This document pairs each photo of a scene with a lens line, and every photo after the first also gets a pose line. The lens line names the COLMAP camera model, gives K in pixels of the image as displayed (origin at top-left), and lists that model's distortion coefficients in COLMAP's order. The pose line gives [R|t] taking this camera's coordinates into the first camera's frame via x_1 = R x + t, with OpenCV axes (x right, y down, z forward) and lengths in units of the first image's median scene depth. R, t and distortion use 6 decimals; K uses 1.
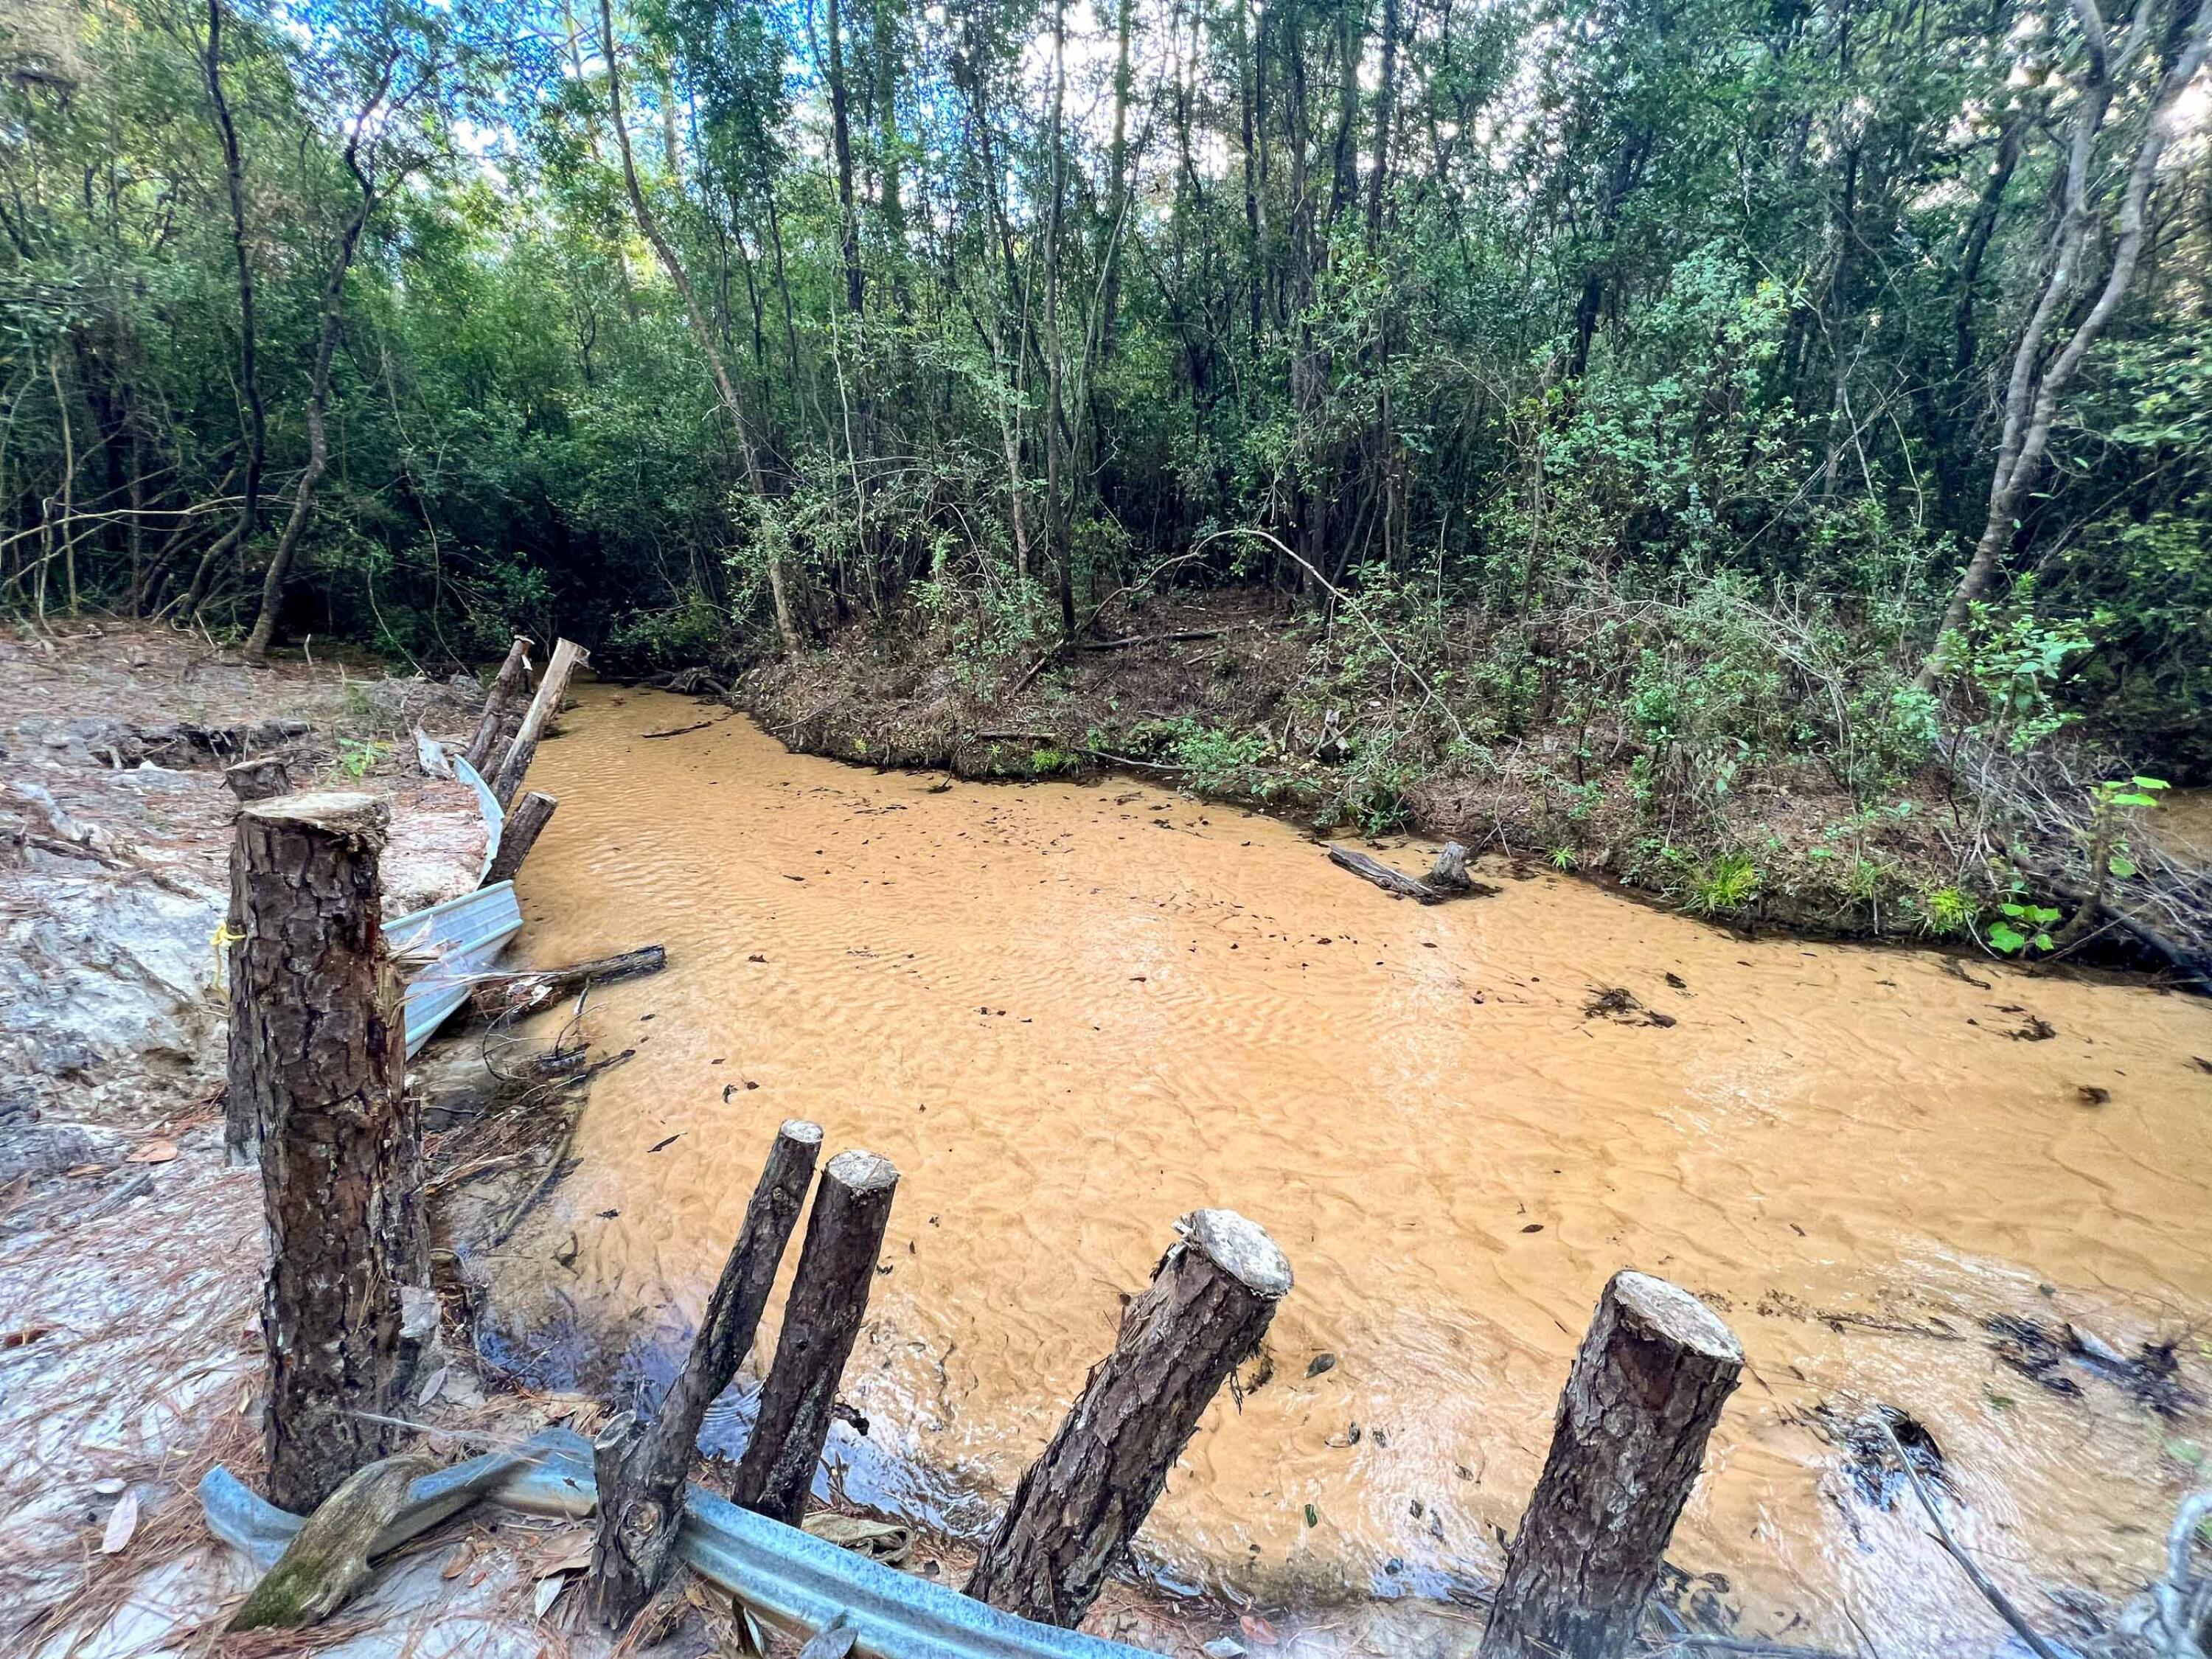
lens RADIAL K [[883.2, 0, 1100.6], [0, 883.2, 829.4], [0, 0, 1]] dist [-0.001444, 0.000600]
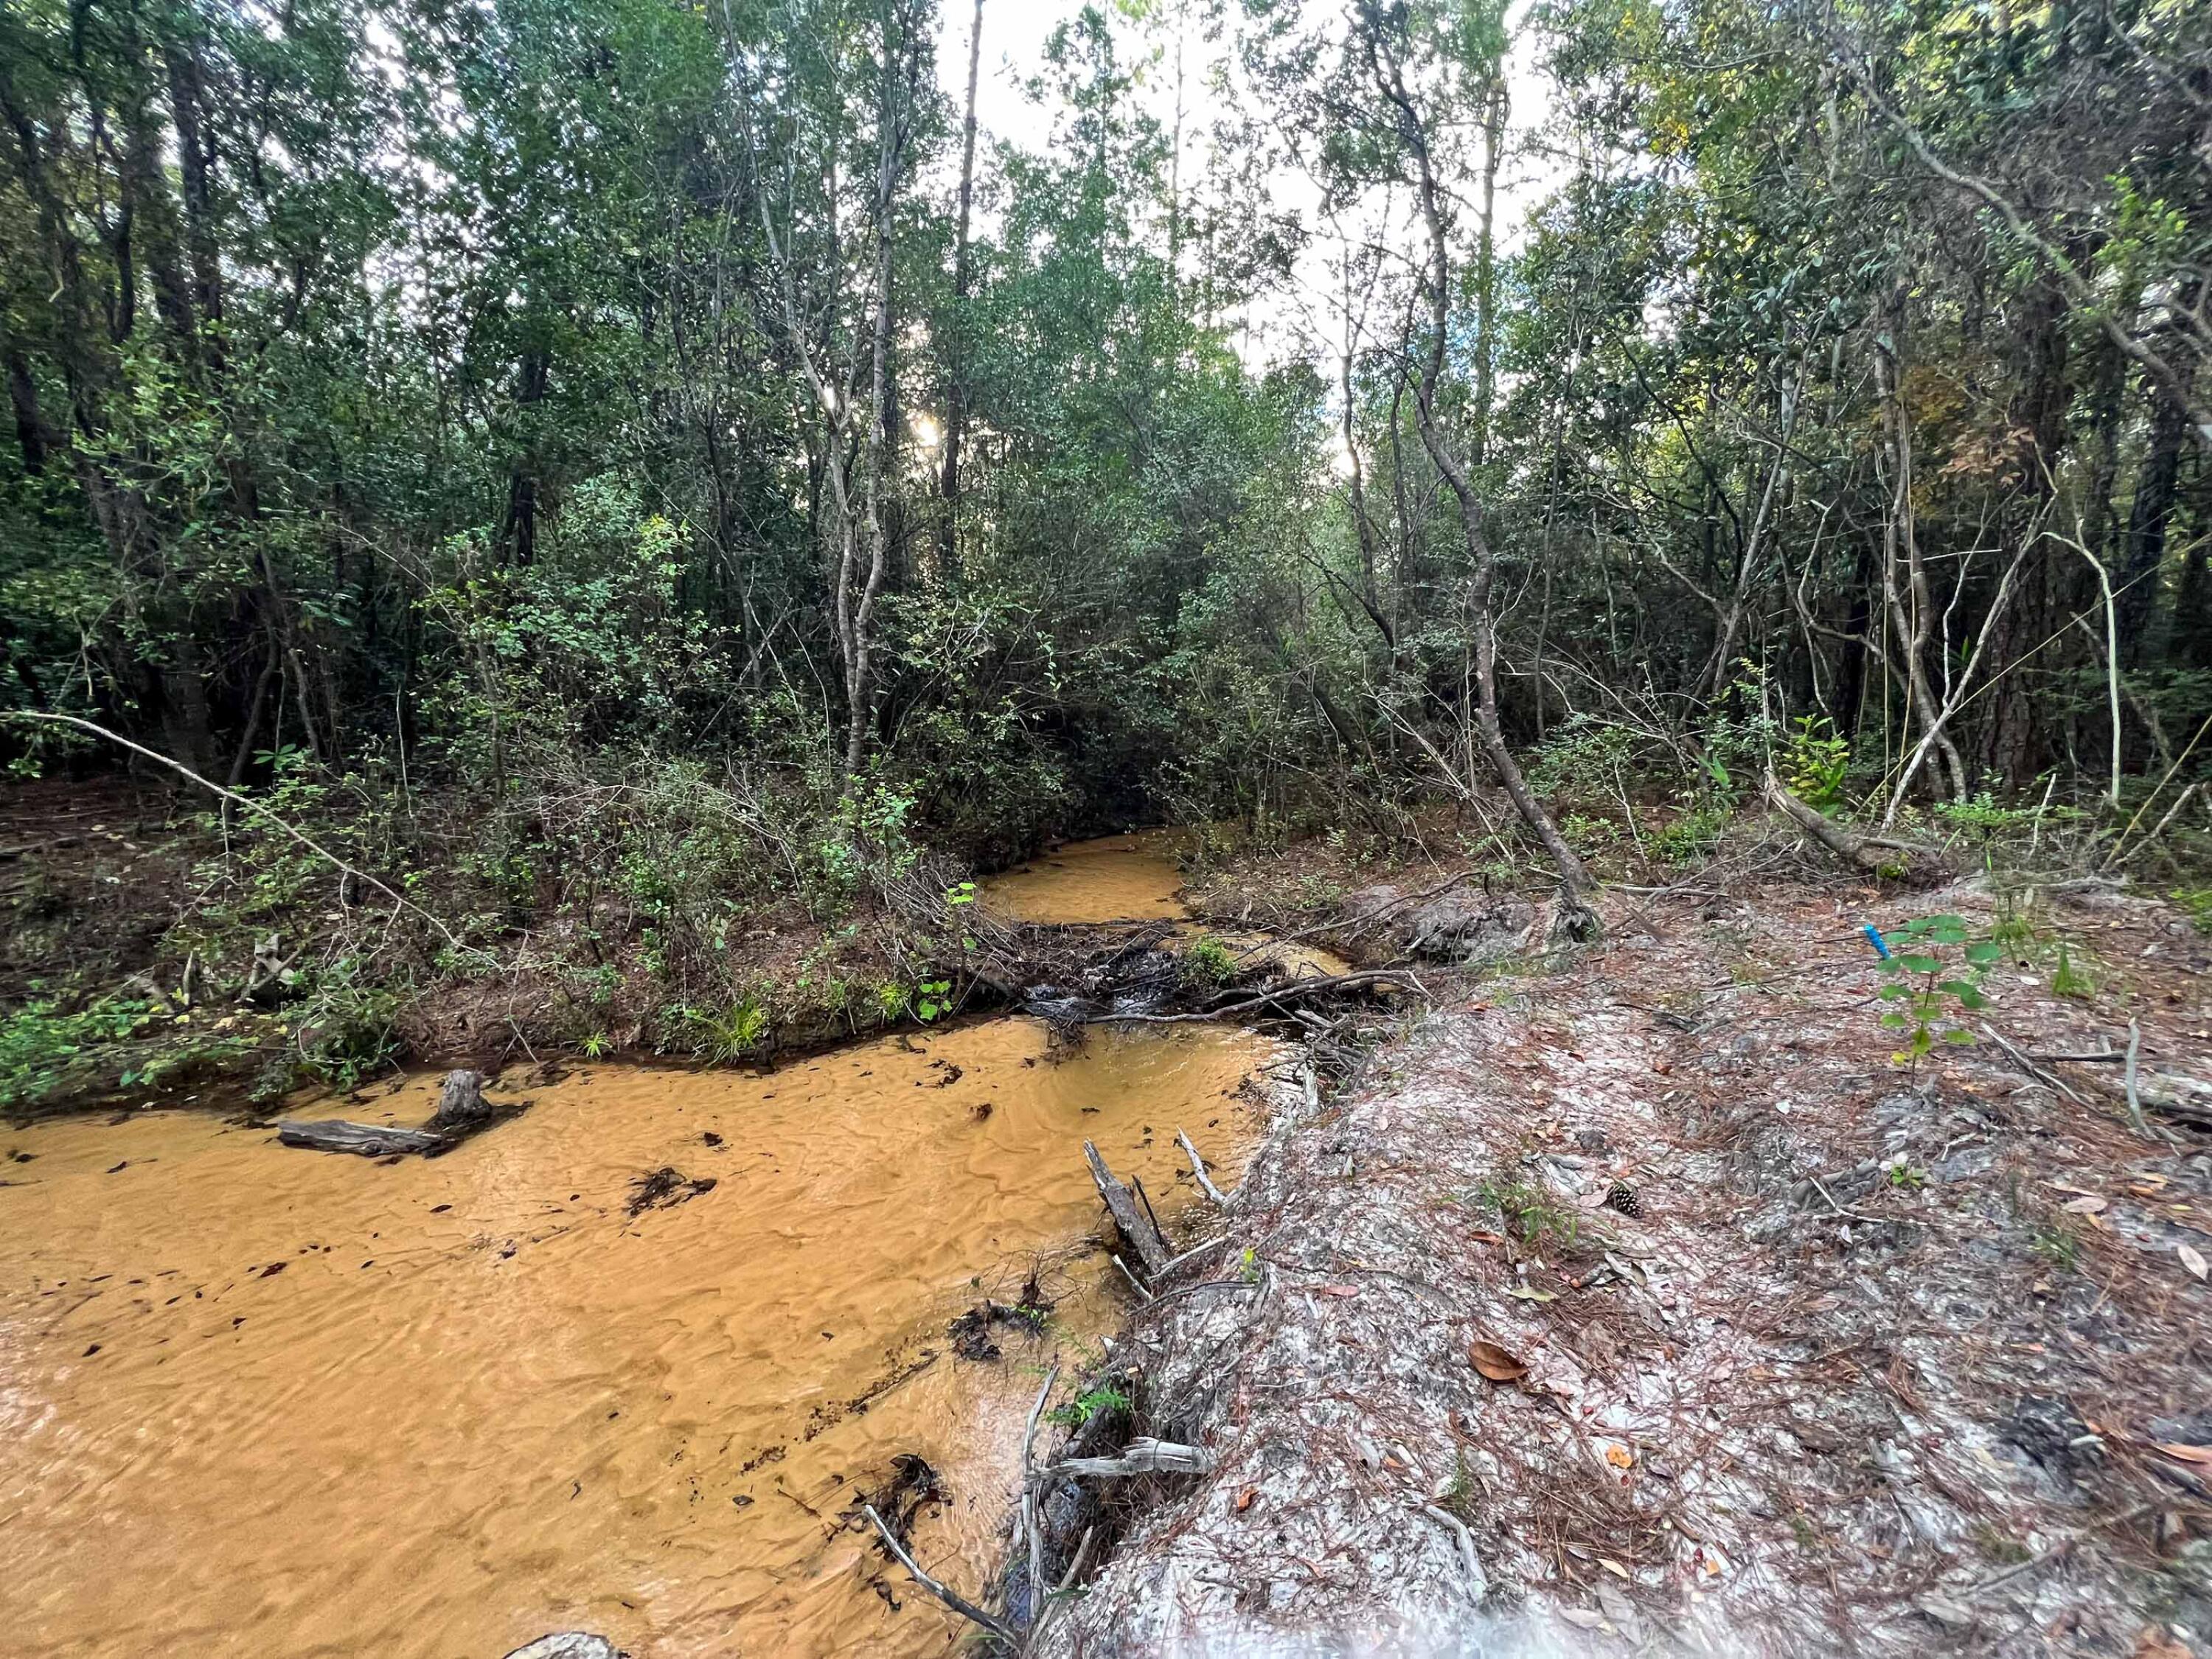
lens RADIAL K [[883.2, 0, 1100.3], [0, 883.2, 830.2], [0, 0, 1]] dist [-0.001444, 0.000600]
pose [[0.550587, -0.111921, 0.827241, 0.050129], [0.246644, 0.968540, -0.033121, -0.026031], [-0.797509, 0.222270, 0.560870, -0.033311]]
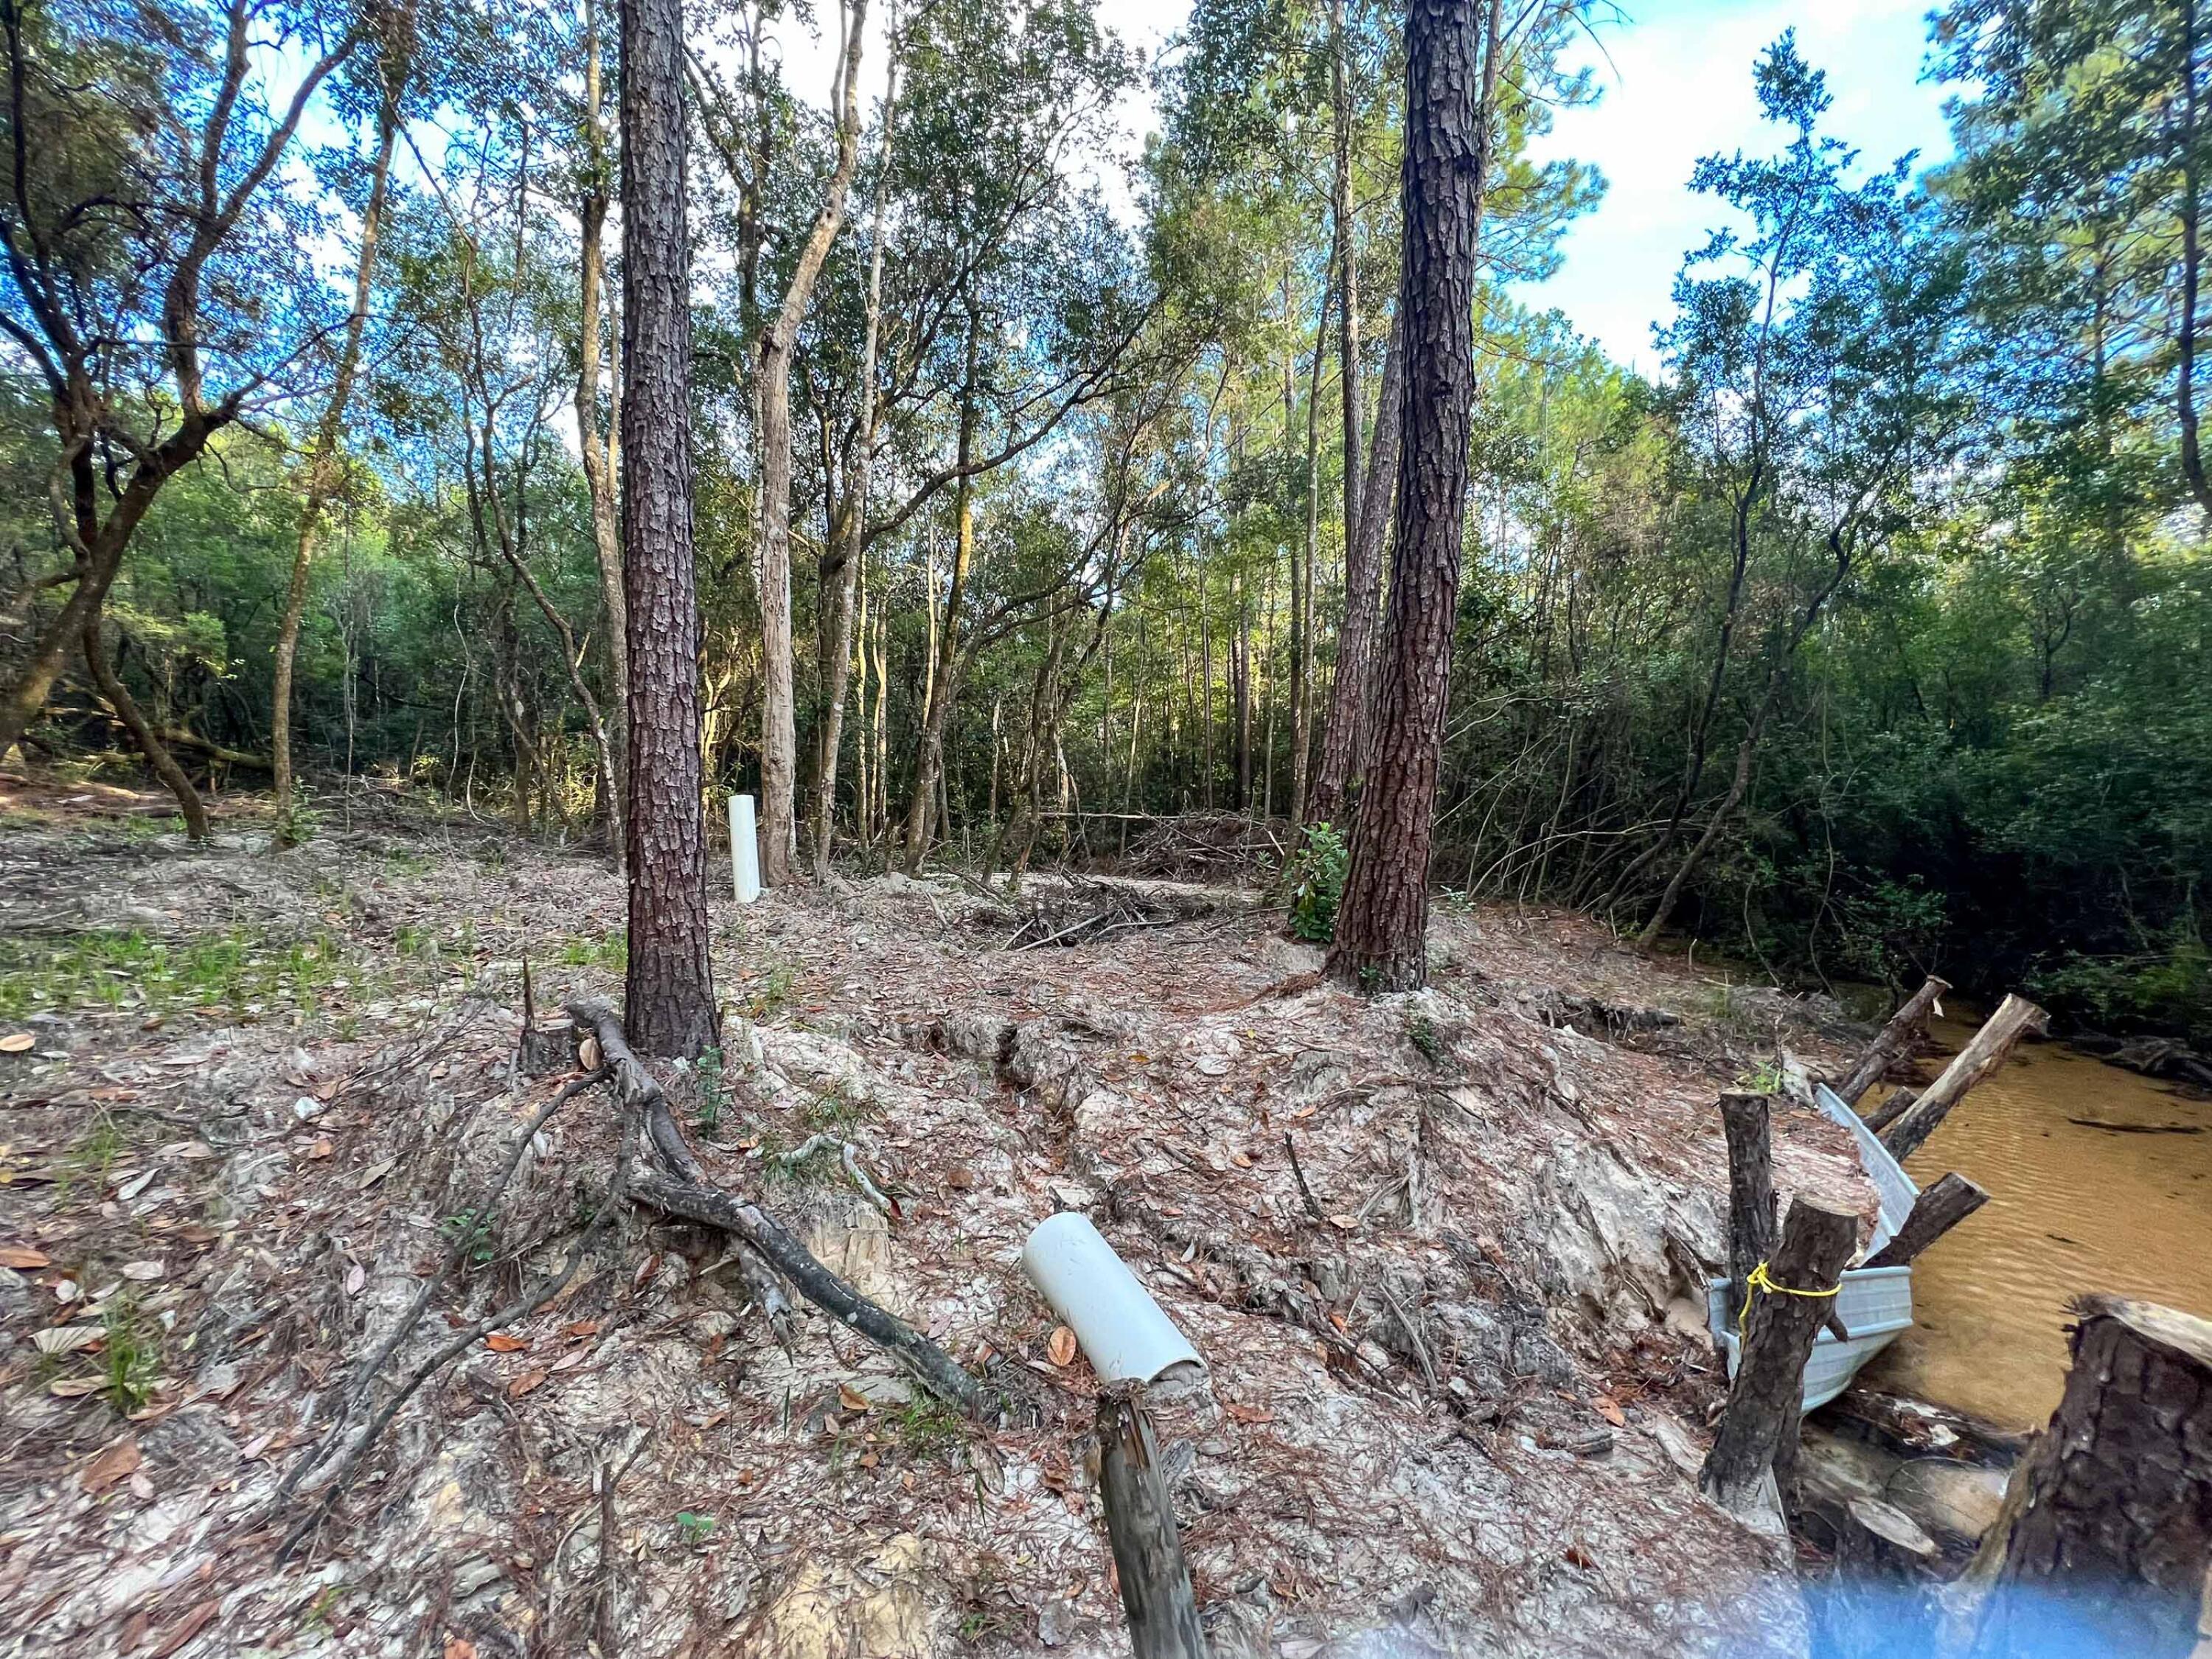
lens RADIAL K [[883.2, 0, 1100.0], [0, 883.2, 829.8], [0, 0, 1]] dist [-0.001444, 0.000600]
pose [[0.295419, 0.005962, -0.955349, -0.067935], [-0.314997, 0.944671, -0.091509, -0.014564], [0.901945, 0.327966, 0.280952, -0.069922]]
